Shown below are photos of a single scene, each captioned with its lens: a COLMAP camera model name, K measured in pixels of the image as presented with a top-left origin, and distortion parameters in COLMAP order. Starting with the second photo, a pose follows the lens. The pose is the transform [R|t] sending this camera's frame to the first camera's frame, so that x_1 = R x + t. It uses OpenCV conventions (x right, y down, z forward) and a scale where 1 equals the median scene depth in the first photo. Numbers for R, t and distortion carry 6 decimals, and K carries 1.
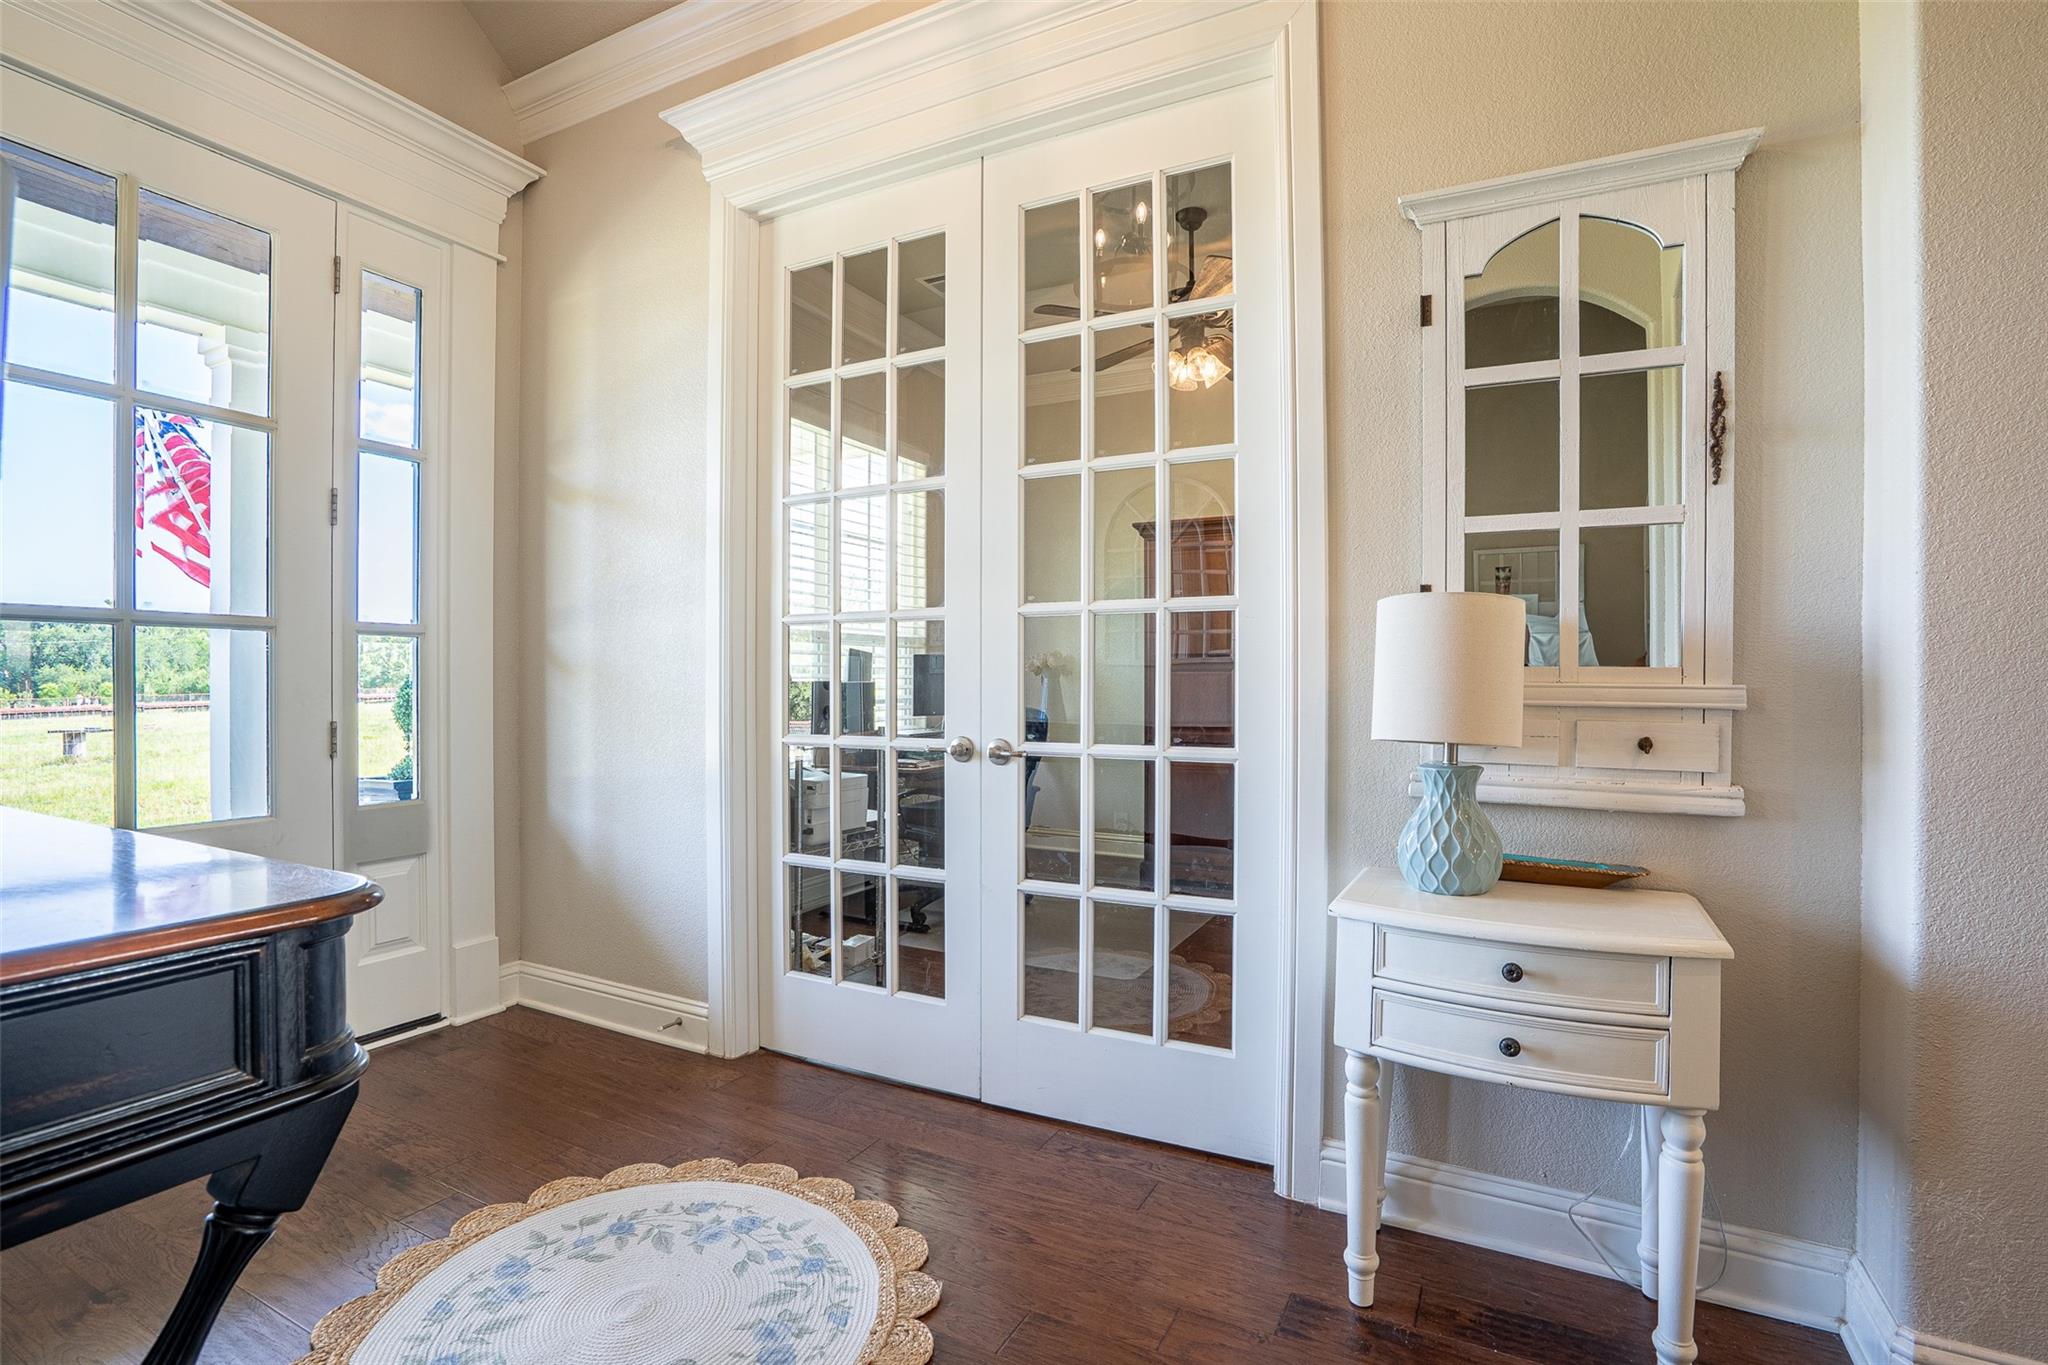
lens RADIAL K [[943.4, 0, 1024.0], [0, 943.4, 682.5], [0, 0, 1]] dist [-0.034985, 0.000376]
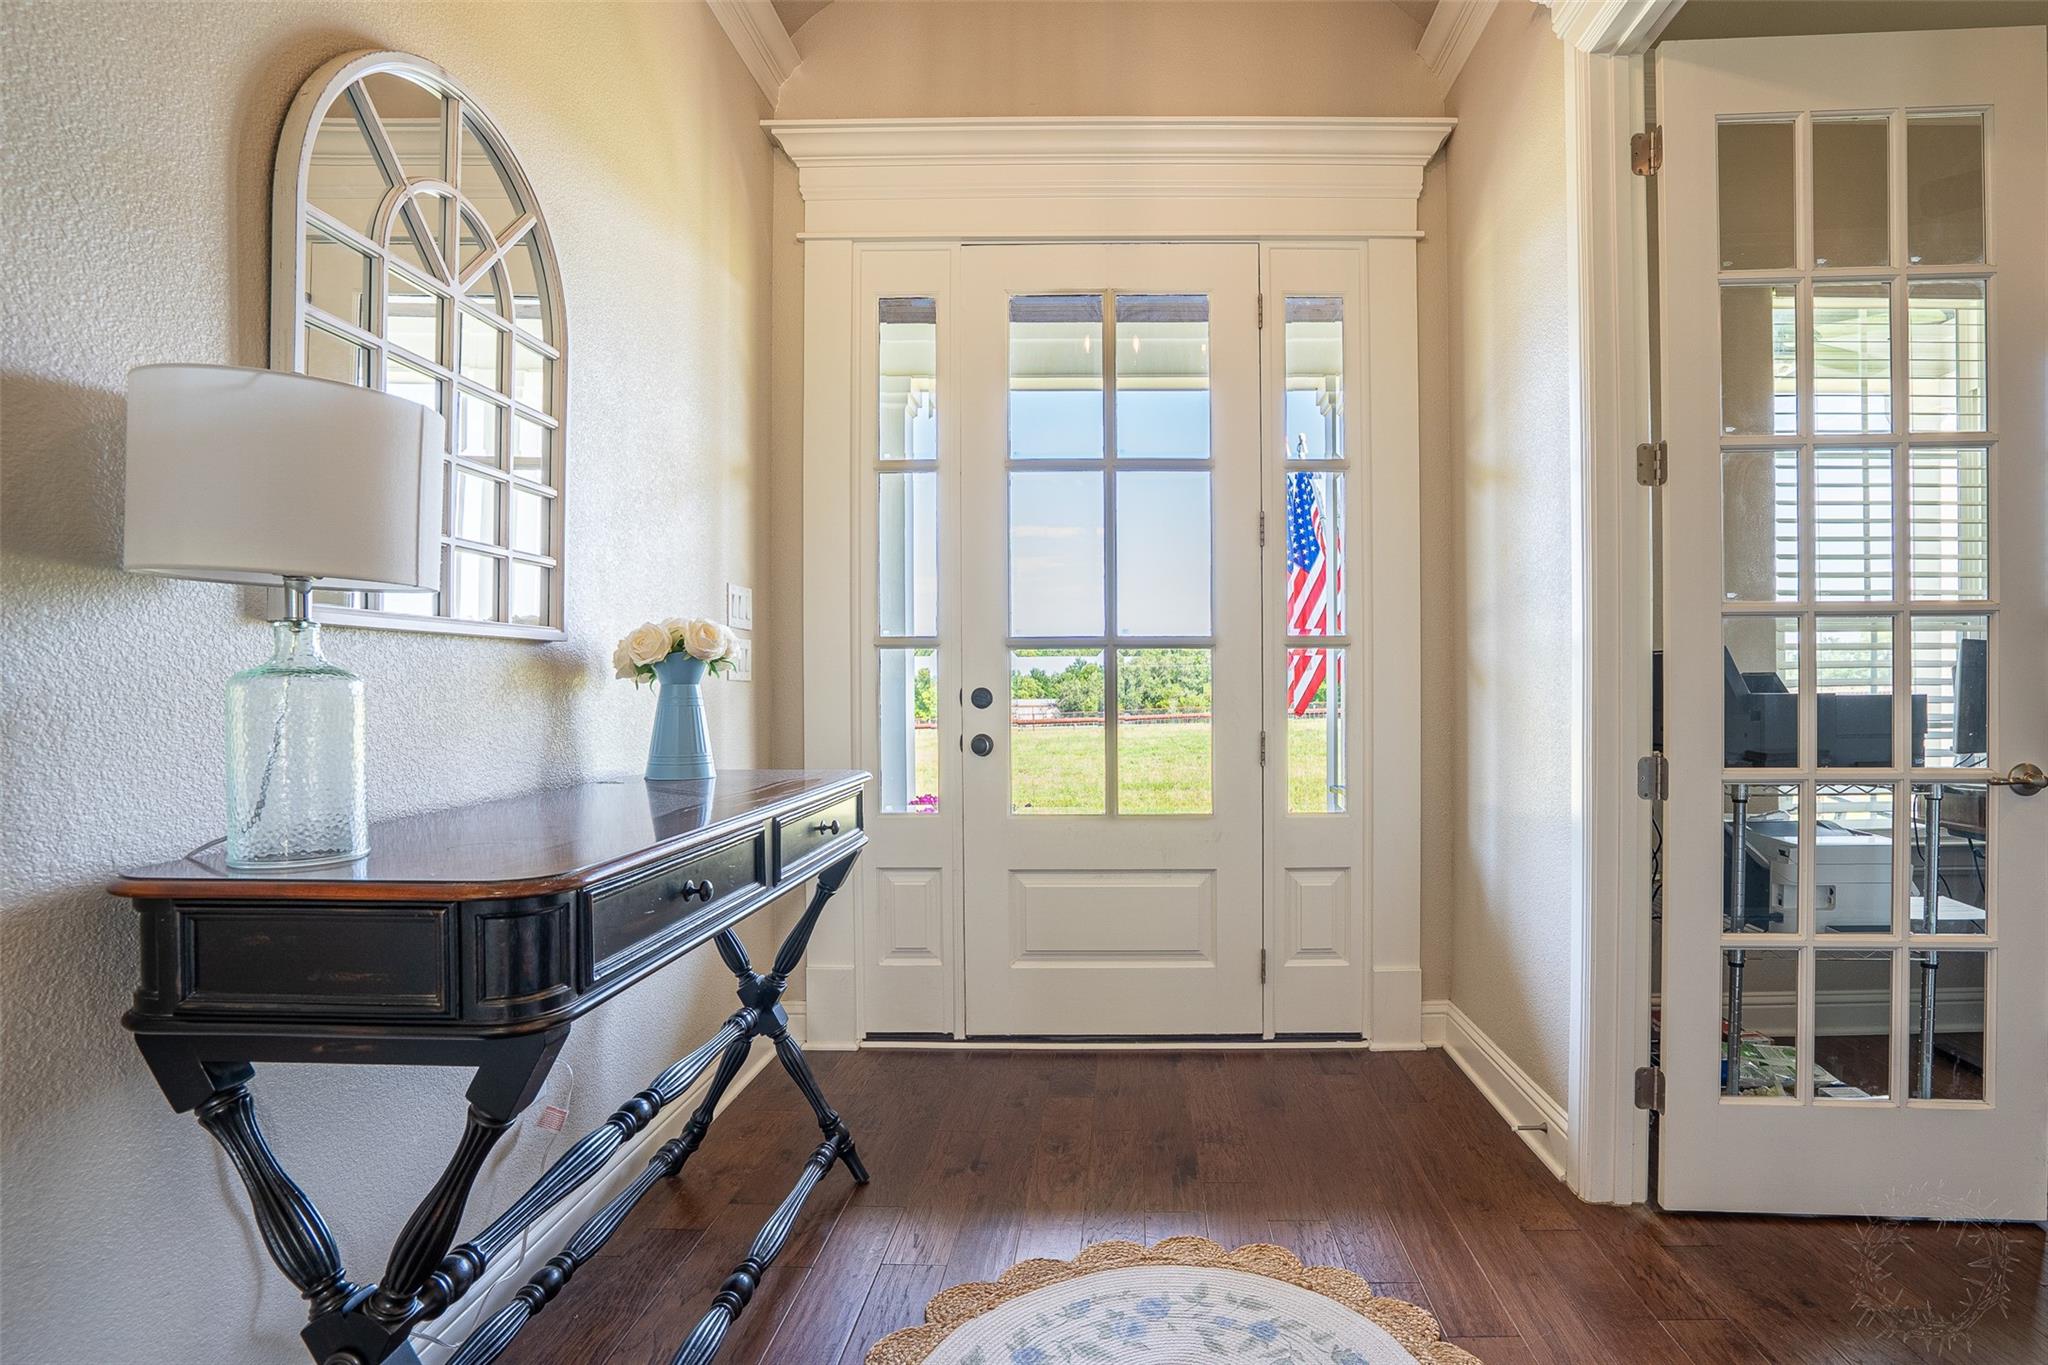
lens RADIAL K [[1014.7, 0, 1023.9], [0, 1014.7, 700.0], [0, 0, 1]] dist [-0.055996, 0.000495]
pose [[0.434144, 0.004023, -0.900834, 0.177710], [0.005672, 0.999958, 0.007199, -0.004121], [0.900825, -0.008235, 0.434103, 0.240943]]
